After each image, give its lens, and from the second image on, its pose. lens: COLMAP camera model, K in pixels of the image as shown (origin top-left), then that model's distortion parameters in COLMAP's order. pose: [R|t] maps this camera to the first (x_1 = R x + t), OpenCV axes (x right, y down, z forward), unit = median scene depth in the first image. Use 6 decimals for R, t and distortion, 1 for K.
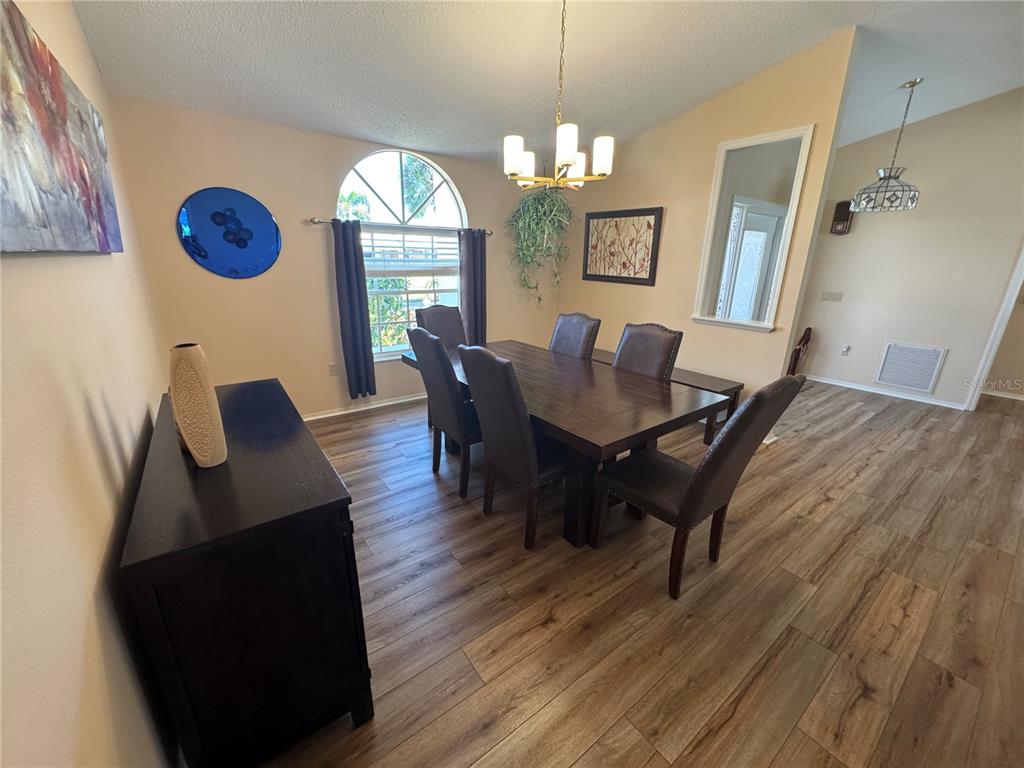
lens RADIAL K [[408.3, 0, 510.9], [0, 408.3, 382.9], [0, 0, 1]] dist [-0.000861, 0.000055]
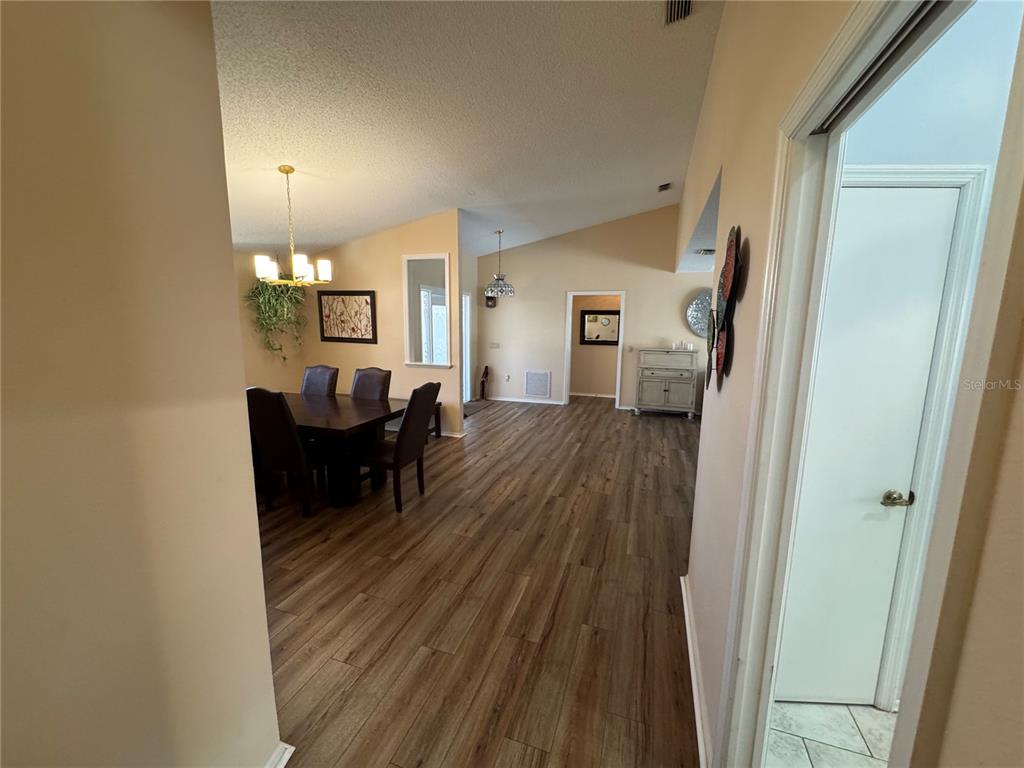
lens RADIAL K [[408.3, 0, 509.7], [0, 408.3, 383.9], [0, 0, 1]] dist [-0.000861, 0.000055]
pose [[0.825096, -0.096720, 0.556652, -0.071338], [0.170035, 0.982071, -0.081395, 0.095674], [-0.538799, 0.161809, 0.826748, -0.407892]]
